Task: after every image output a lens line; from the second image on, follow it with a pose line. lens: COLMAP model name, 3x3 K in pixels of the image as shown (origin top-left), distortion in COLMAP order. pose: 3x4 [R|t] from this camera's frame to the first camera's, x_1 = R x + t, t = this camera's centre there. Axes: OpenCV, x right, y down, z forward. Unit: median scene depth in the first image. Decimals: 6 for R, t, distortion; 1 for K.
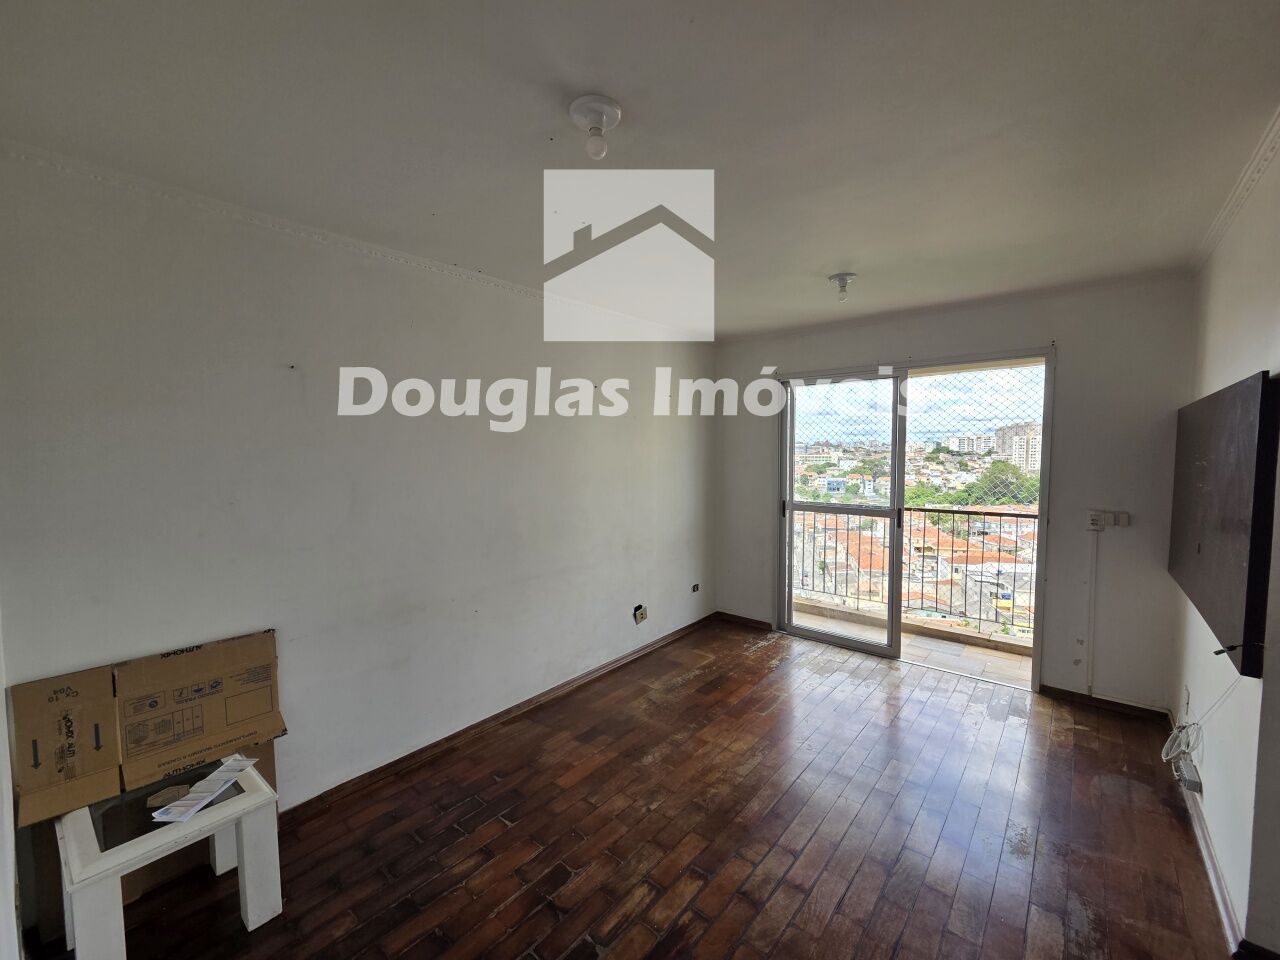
lens RADIAL K [[523.1, 0, 641.8], [0, 523.1, 482.2], [0, 0, 1]] dist [-0.000259, 0.000173]
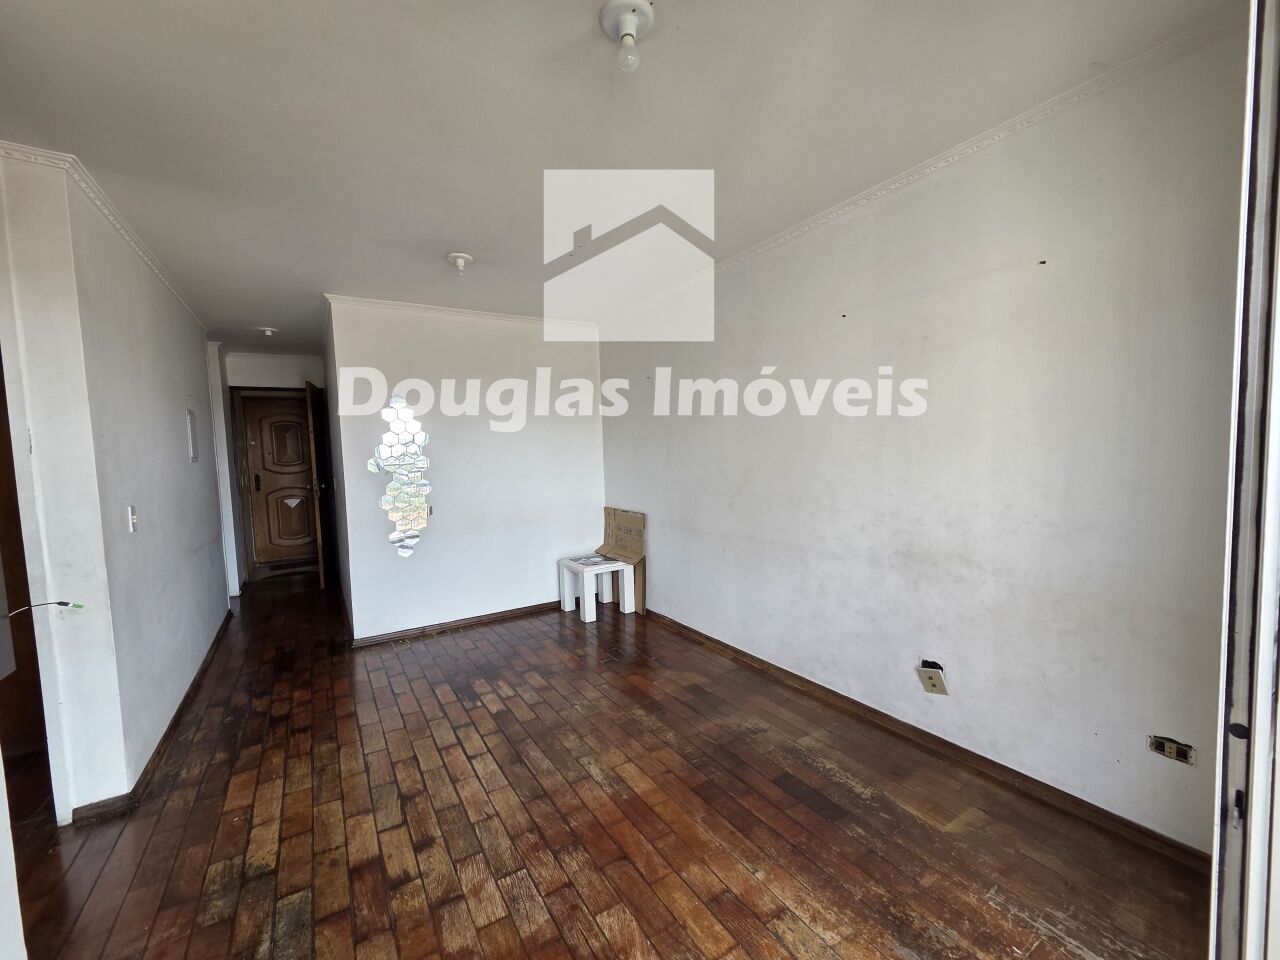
lens RADIAL K [[523.1, 0, 641.8], [0, 523.1, 482.2], [0, 0, 1]] dist [-0.000259, 0.000173]
pose [[-0.301432, 0.080075, -0.950119, 0.832208], [-0.025215, 0.995449, 0.091896, -0.013829], [0.953154, 0.051658, -0.298041, 1.125942]]
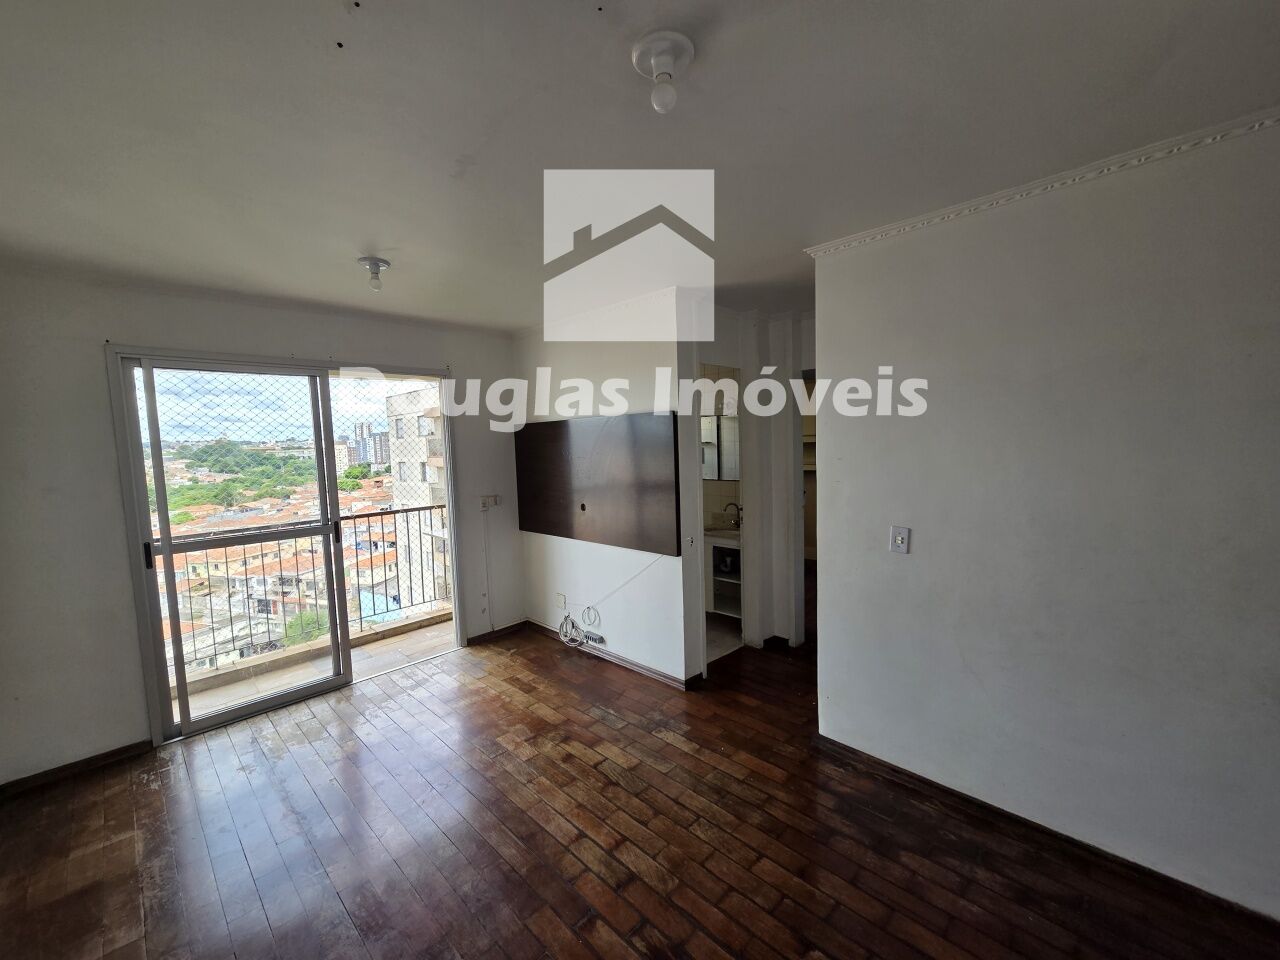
lens RADIAL K [[523.1, 0, 641.8], [0, 523.1, 482.2], [0, 0, 1]] dist [-0.000259, 0.000173]
pose [[0.075038, -0.080646, 0.993914, -0.464552], [0.091645, 0.993064, 0.073658, -0.045944], [-0.992960, 0.085560, 0.081909, 0.488828]]
